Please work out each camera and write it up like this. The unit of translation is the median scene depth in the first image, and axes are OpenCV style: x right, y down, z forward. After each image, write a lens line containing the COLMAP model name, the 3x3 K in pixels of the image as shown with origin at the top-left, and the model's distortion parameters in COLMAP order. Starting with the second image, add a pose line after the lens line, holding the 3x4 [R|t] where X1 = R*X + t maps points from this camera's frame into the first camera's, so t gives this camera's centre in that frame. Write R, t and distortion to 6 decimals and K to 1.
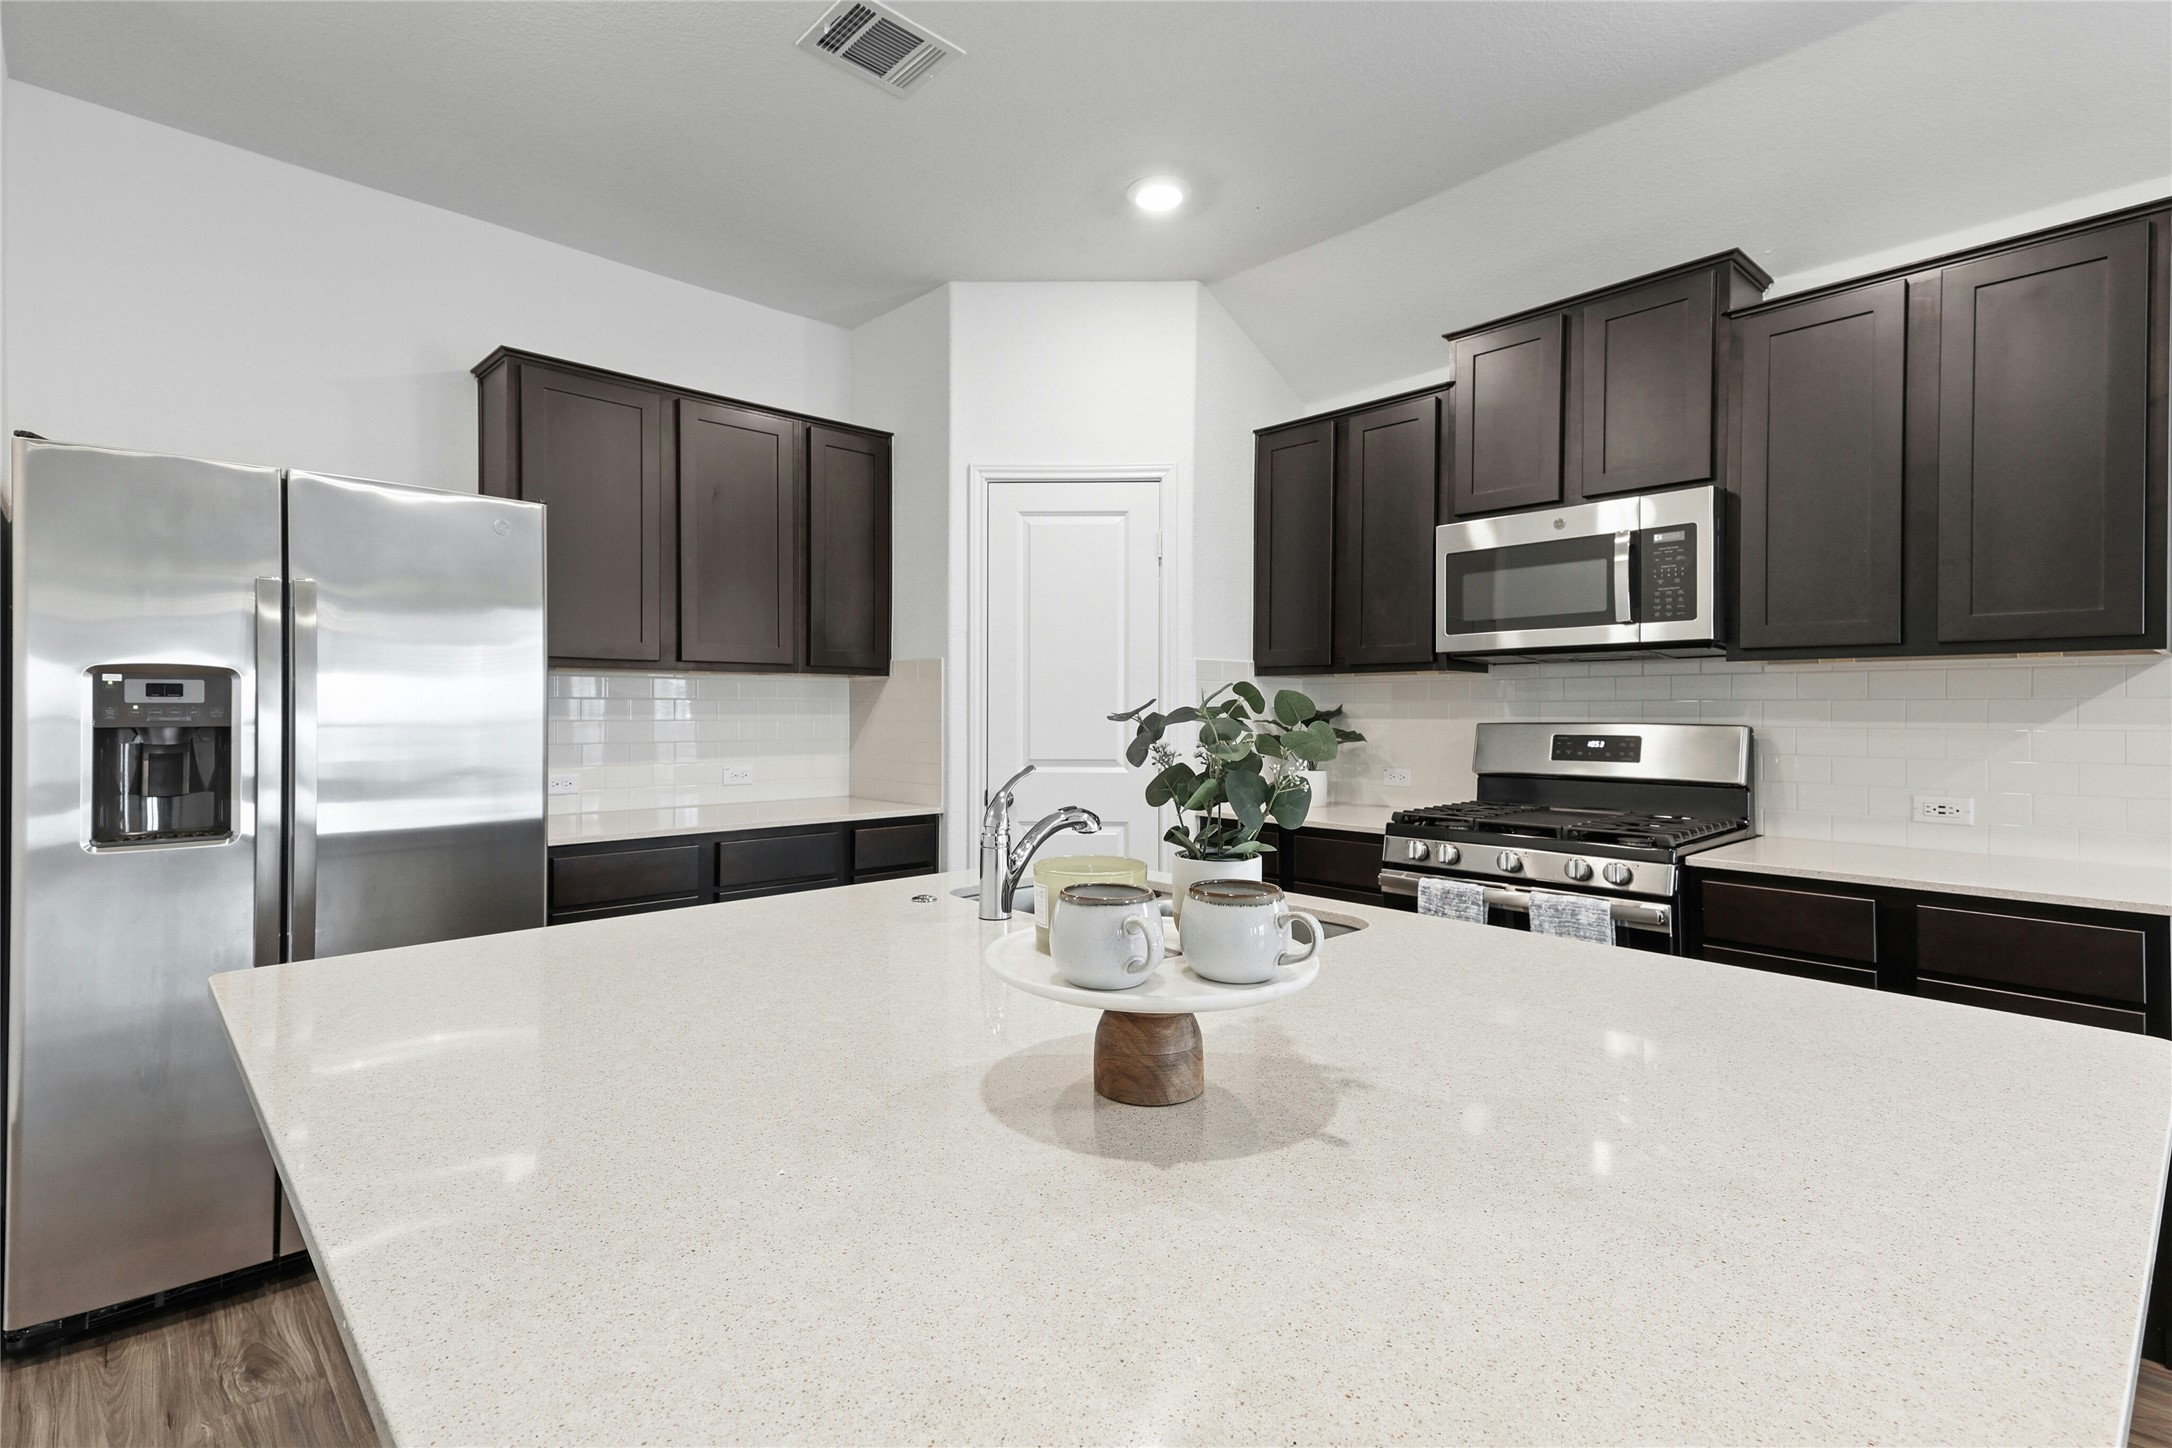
lens RADIAL K [[997.6, 0, 1084.2], [0, 997.6, 711.6], [0, 0, 1]] dist [0.017388, -0.000019]
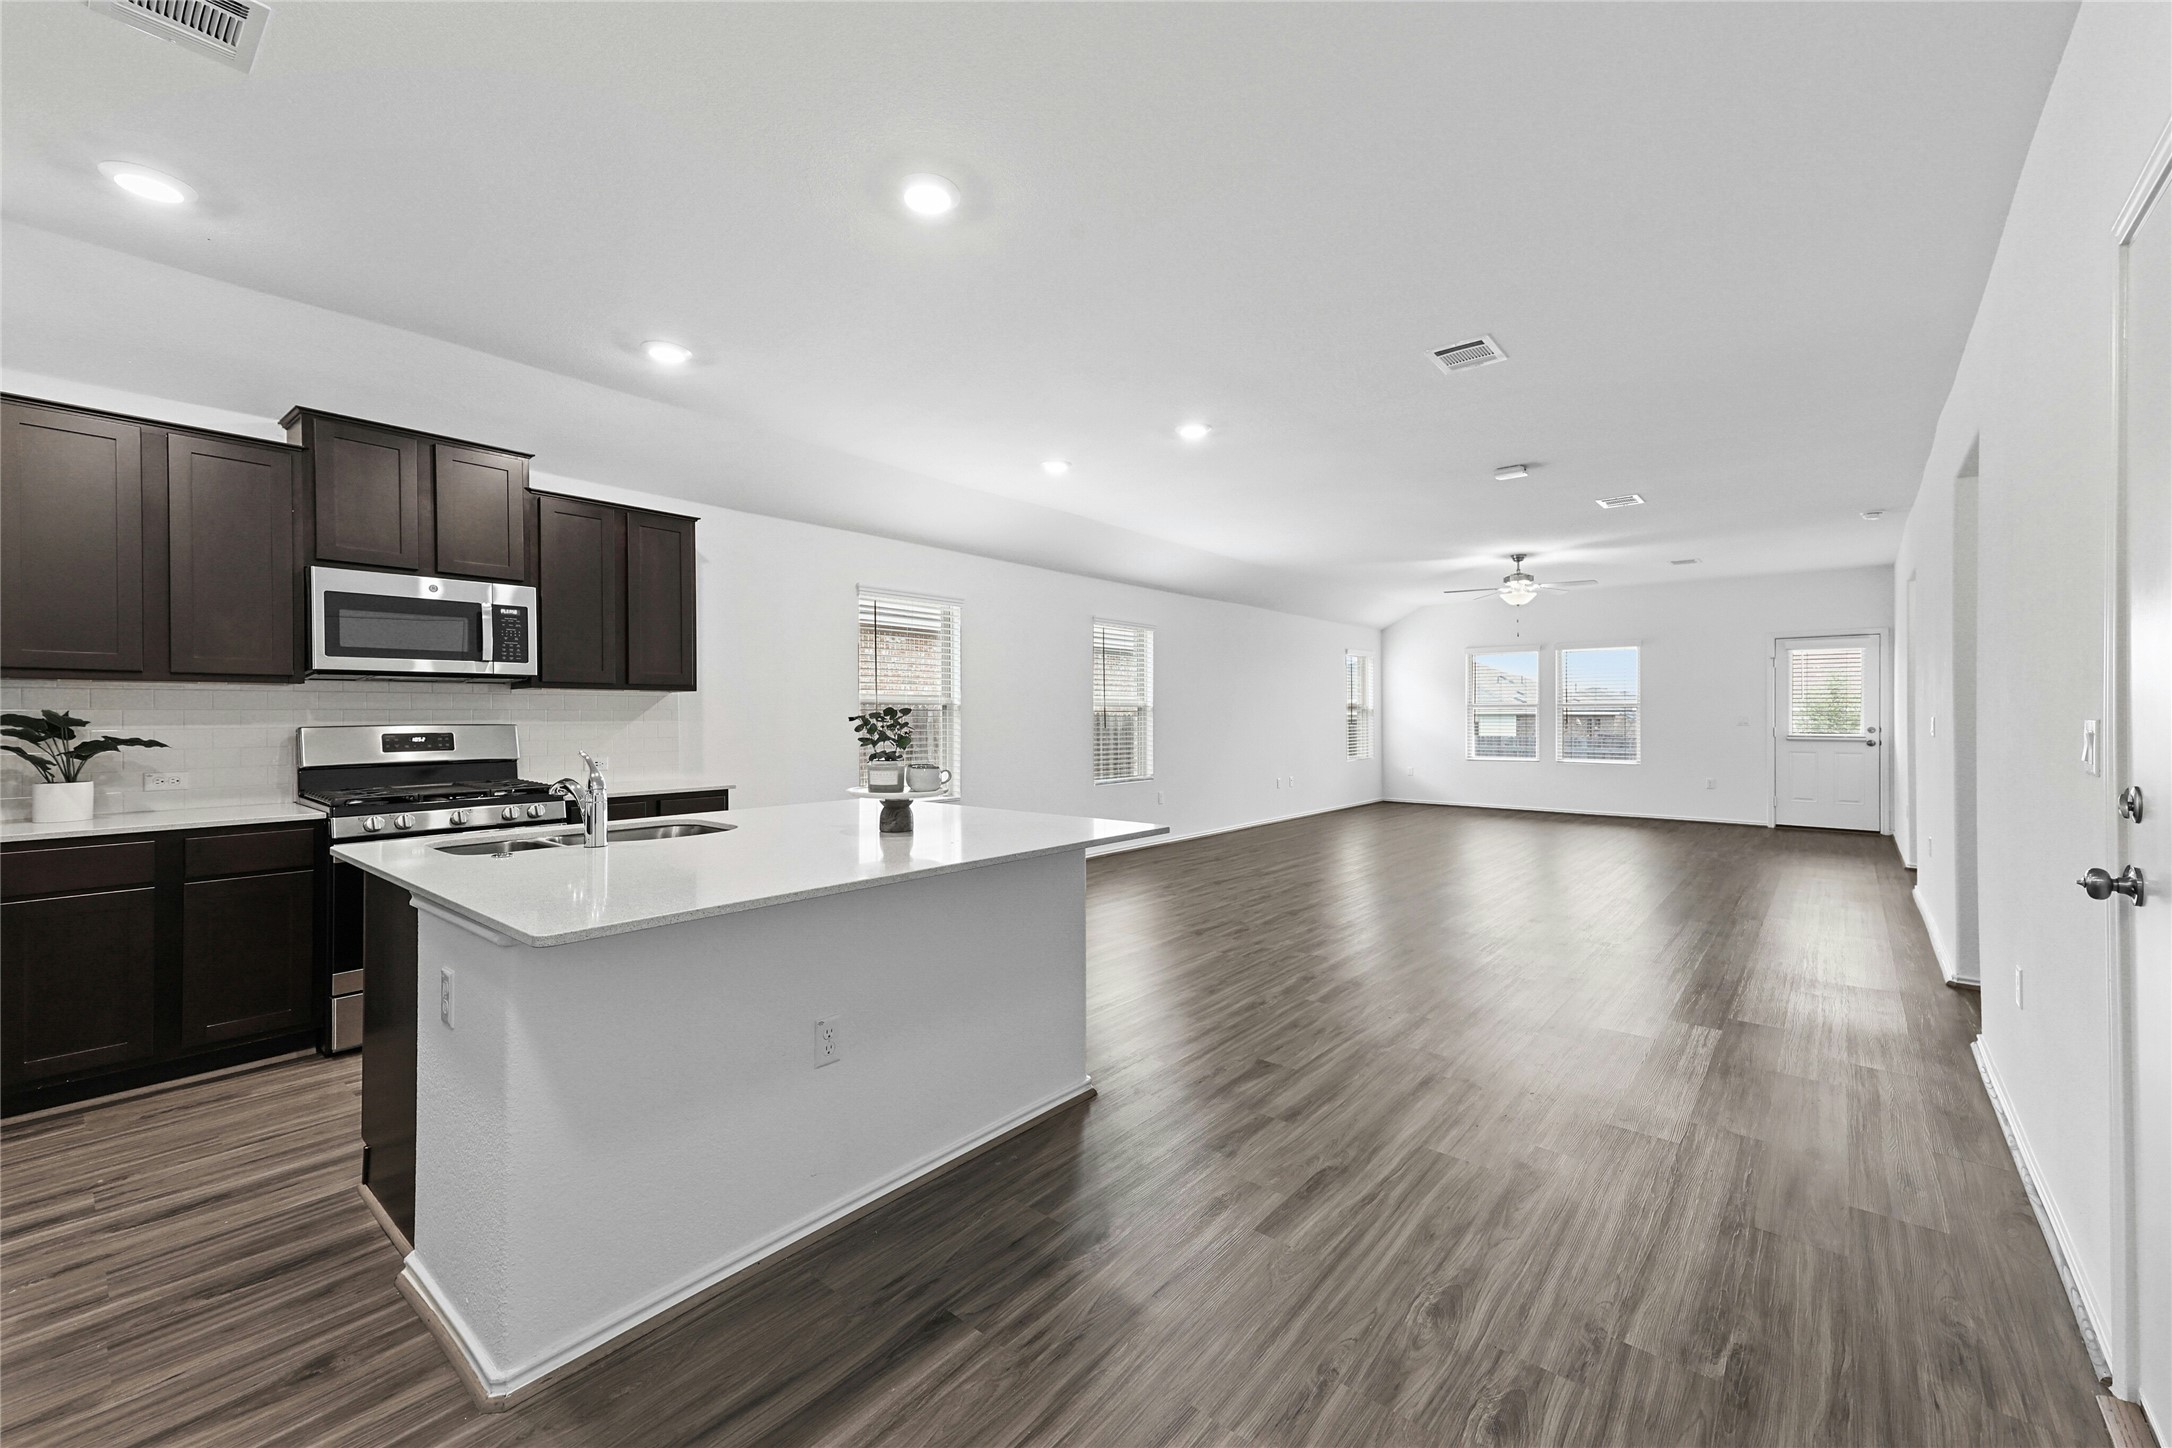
lens RADIAL K [[857.3, 0, 1073.7], [0, 857.3, 716.7], [0, 0, 1]] dist [0.043456, -0.007702]
pose [[-0.103744, -0.003743, 0.994597, -0.873551], [0.002928, 0.999987, 0.004069, -0.003092], [-0.994600, 0.003334, -0.103731, 0.200012]]
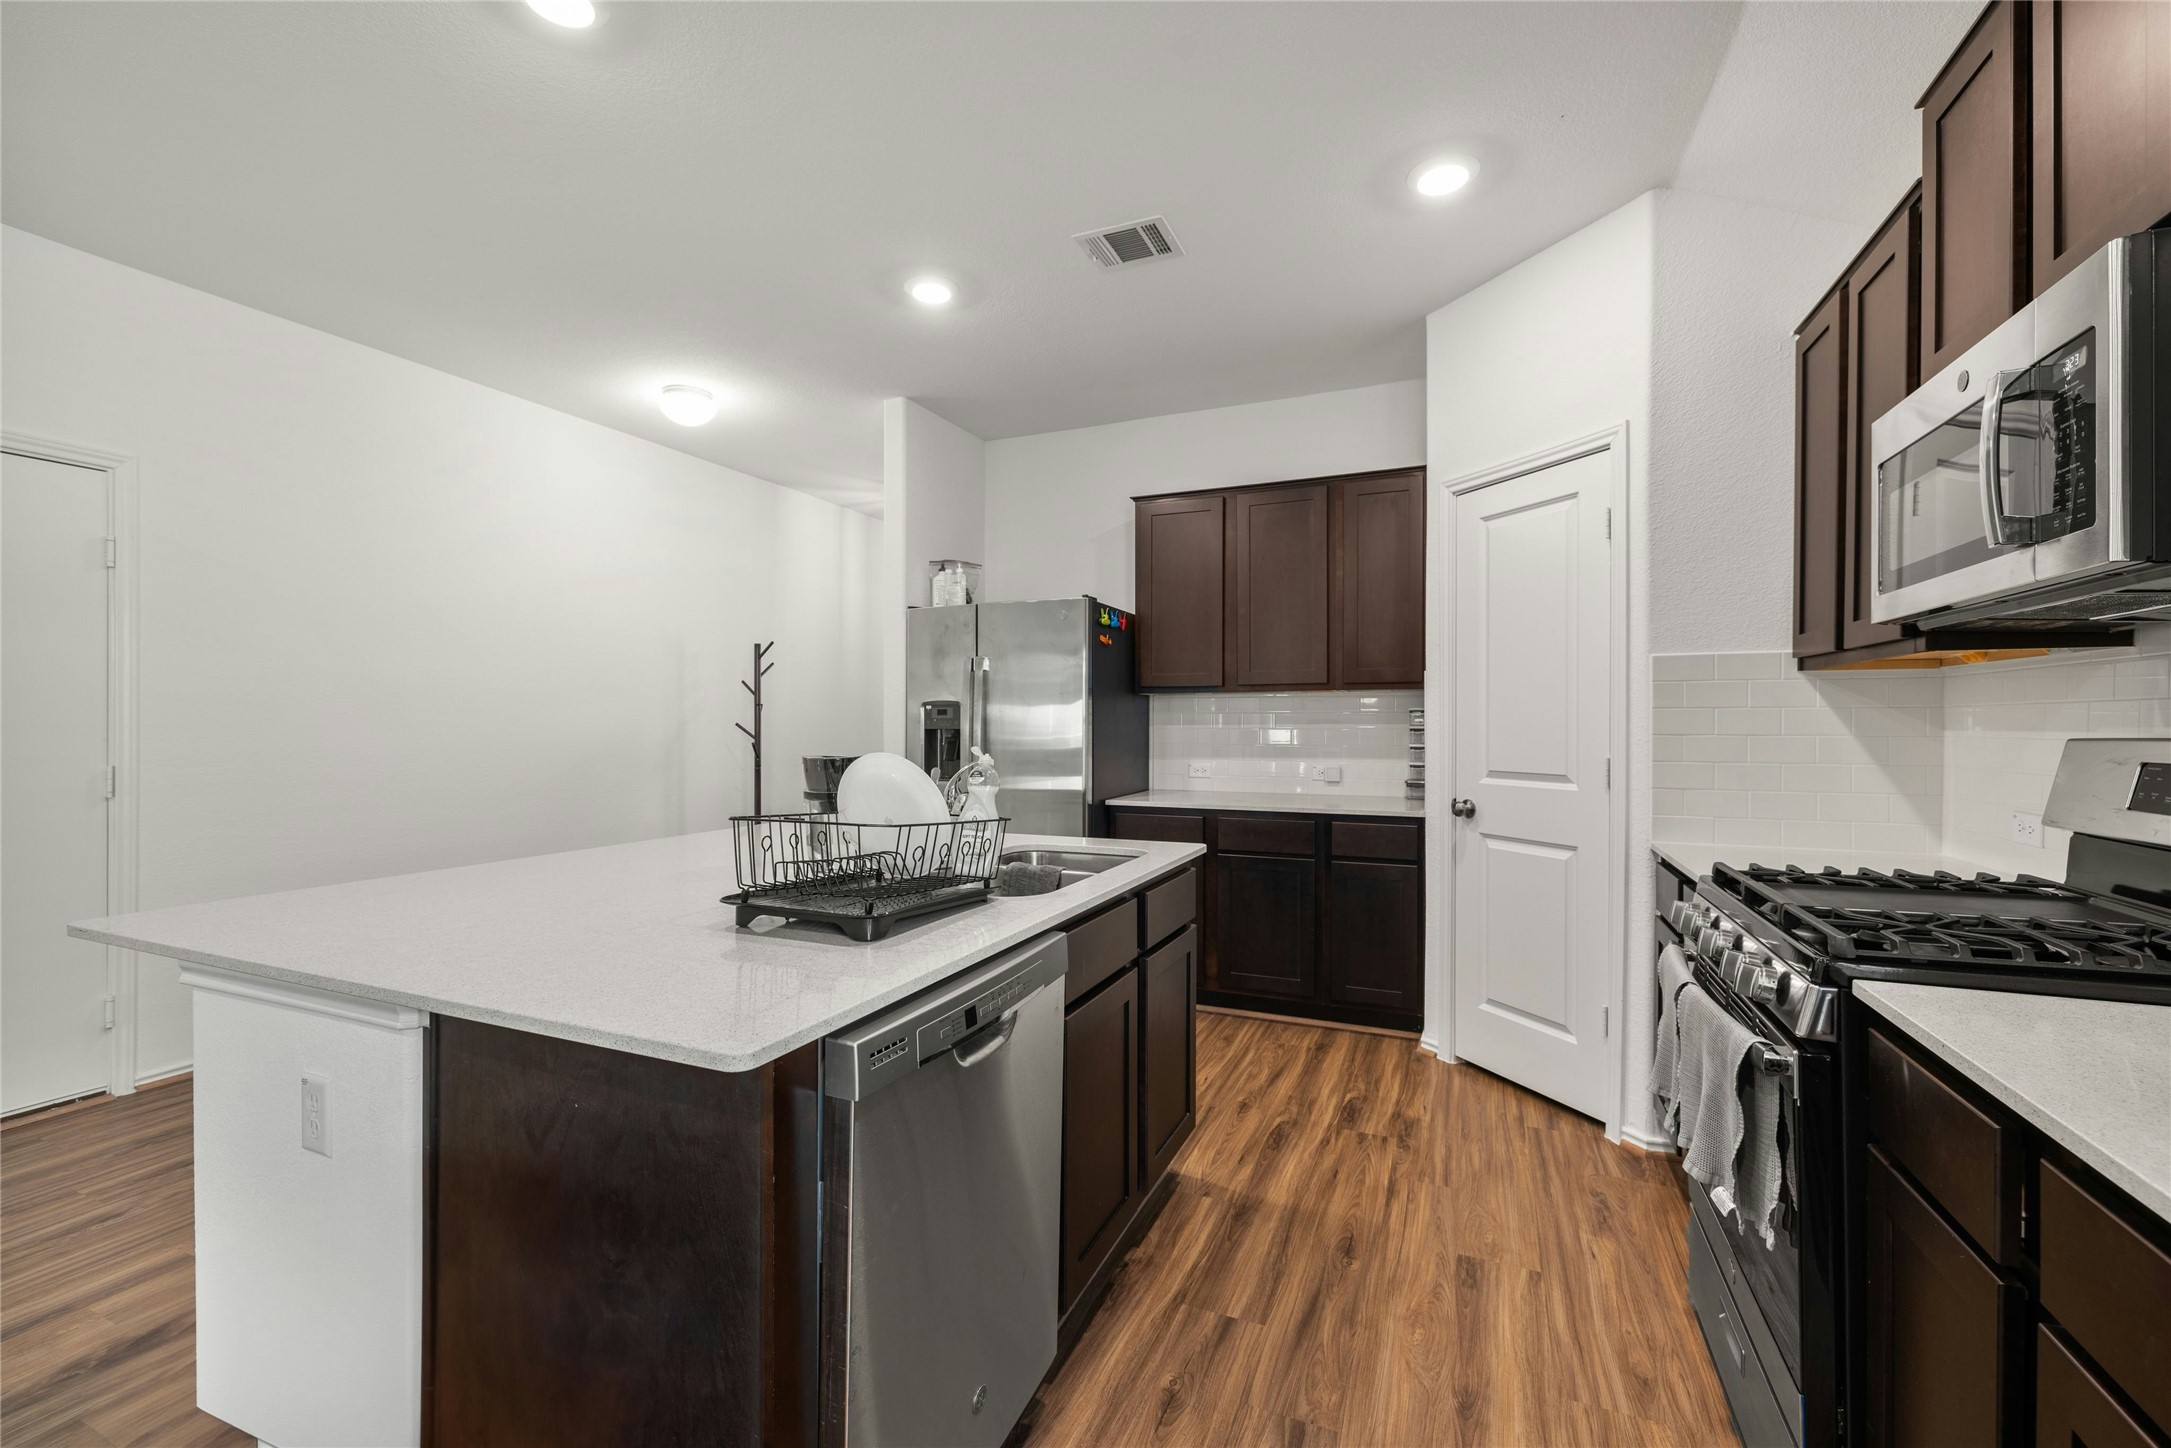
lens RADIAL K [[912.6, 0, 1080.6], [0, 912.6, 731.3], [0, 0, 1]] dist [-0.011232, -0.000203]
pose [[0.392082, 0.006669, -0.919906, 0.727790], [0.000460, 0.999972, 0.007446, 0.003904], [0.919930, -0.003343, 0.392068, 0.341482]]
